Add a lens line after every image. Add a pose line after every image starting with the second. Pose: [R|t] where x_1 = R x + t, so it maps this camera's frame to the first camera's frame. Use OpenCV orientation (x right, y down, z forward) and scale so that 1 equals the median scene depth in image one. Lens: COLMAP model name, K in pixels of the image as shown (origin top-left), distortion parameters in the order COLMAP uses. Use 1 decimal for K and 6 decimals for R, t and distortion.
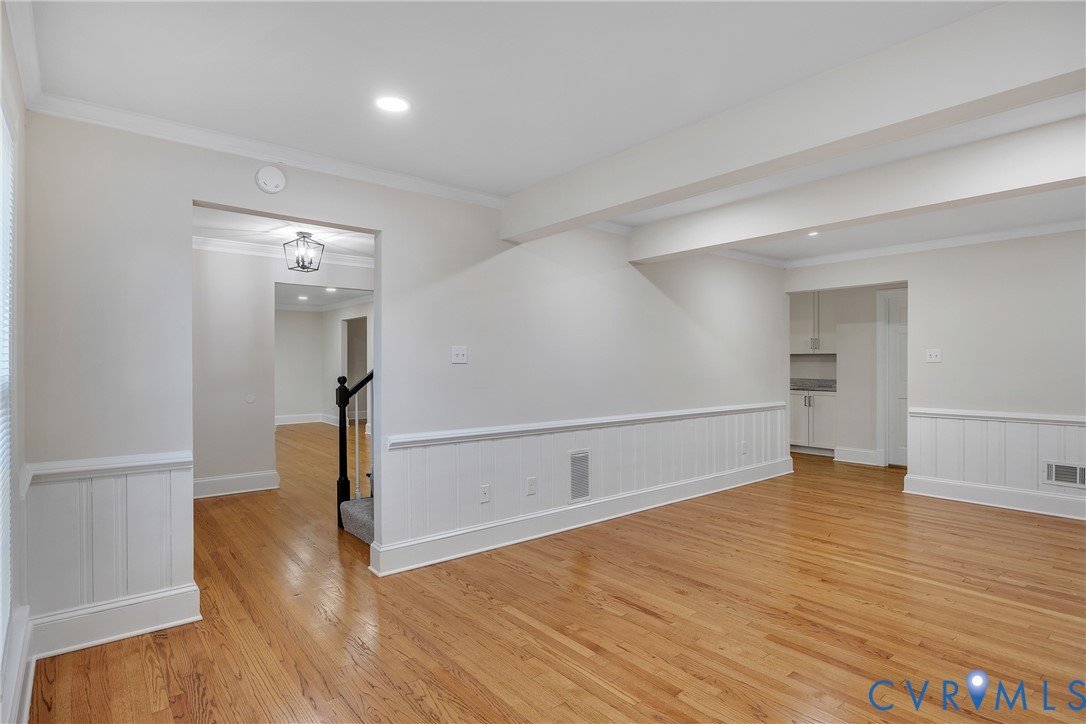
lens RADIAL K [[568.9, 0, 549.9], [0, 568.9, 363.0], [0, 0, 1]] dist [-0.003425, 0.000346]
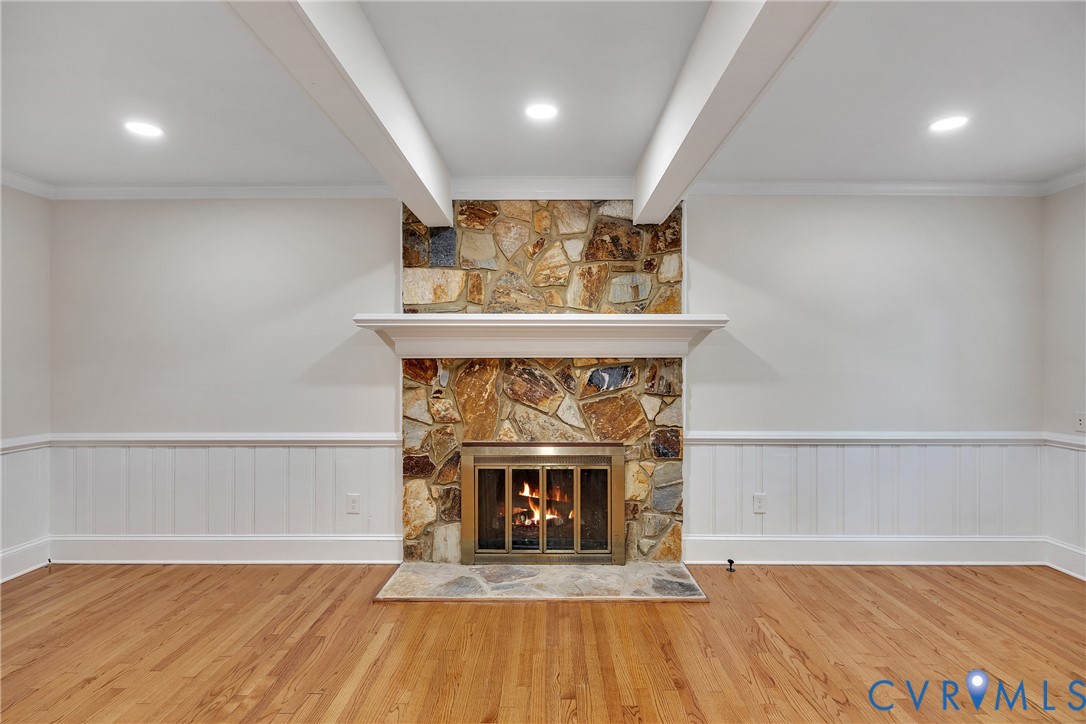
lens RADIAL K [[568.9, 0, 549.9], [0, 568.9, 363.0], [0, 0, 1]] dist [-0.003425, 0.000346]
pose [[-0.767731, 0.004194, 0.640759, 0.086737], [0.004301, 0.999990, -0.001393, -0.002268], [-0.640758, 0.001686, -0.767741, 1.111266]]
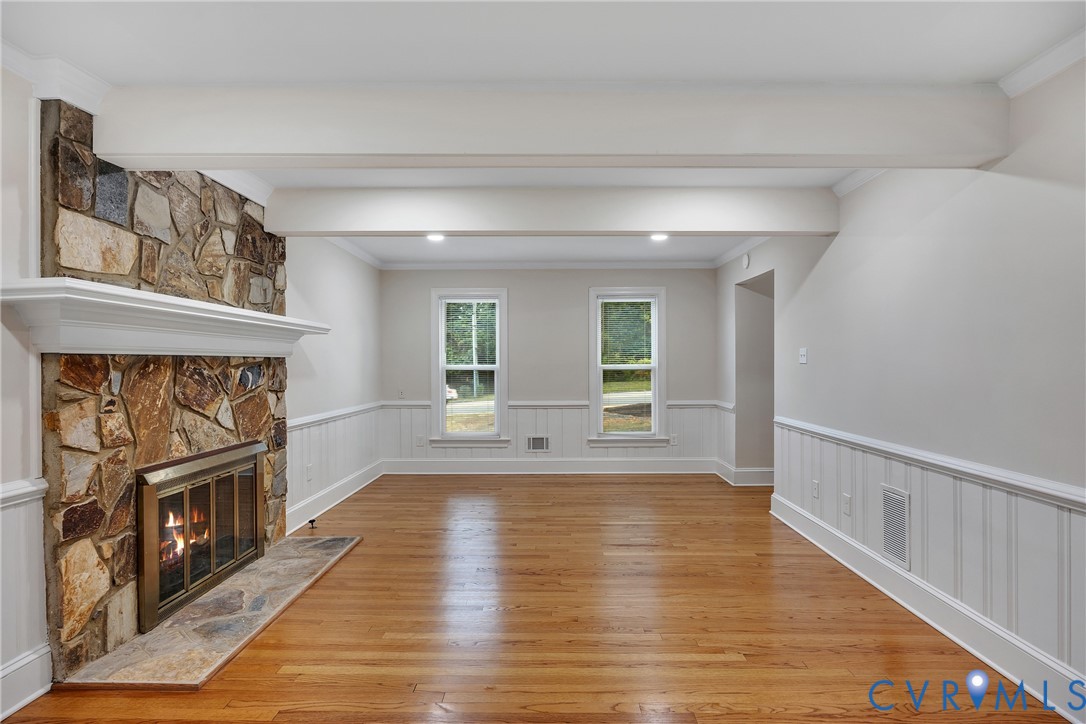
lens RADIAL K [[533.6, 0, 548.2], [0, 533.6, 365.2], [0, 0, 1]] dist [-0.006077, 0.001316]
pose [[-0.645418, 0.006326, -0.763803, 0.958273], [0.001746, 0.999975, 0.006807, -0.002851], [0.763827, 0.003060, -0.645413, 1.275545]]
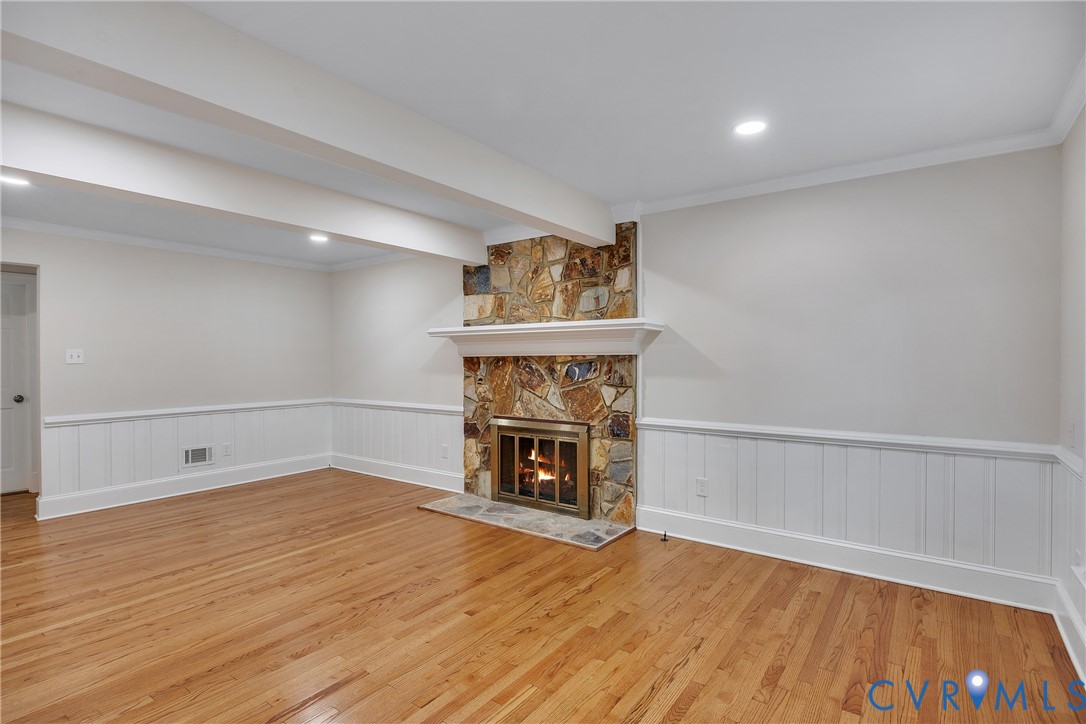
lens RADIAL K [[533.6, 0, 548.2], [0, 533.6, 365.2], [0, 0, 1]] dist [-0.006077, 0.001316]
pose [[-0.246490, -0.005986, 0.969127, -0.444268], [0.006494, 0.999948, 0.007828, -0.000318], [-0.969123, 0.008223, -0.246439, 0.672392]]
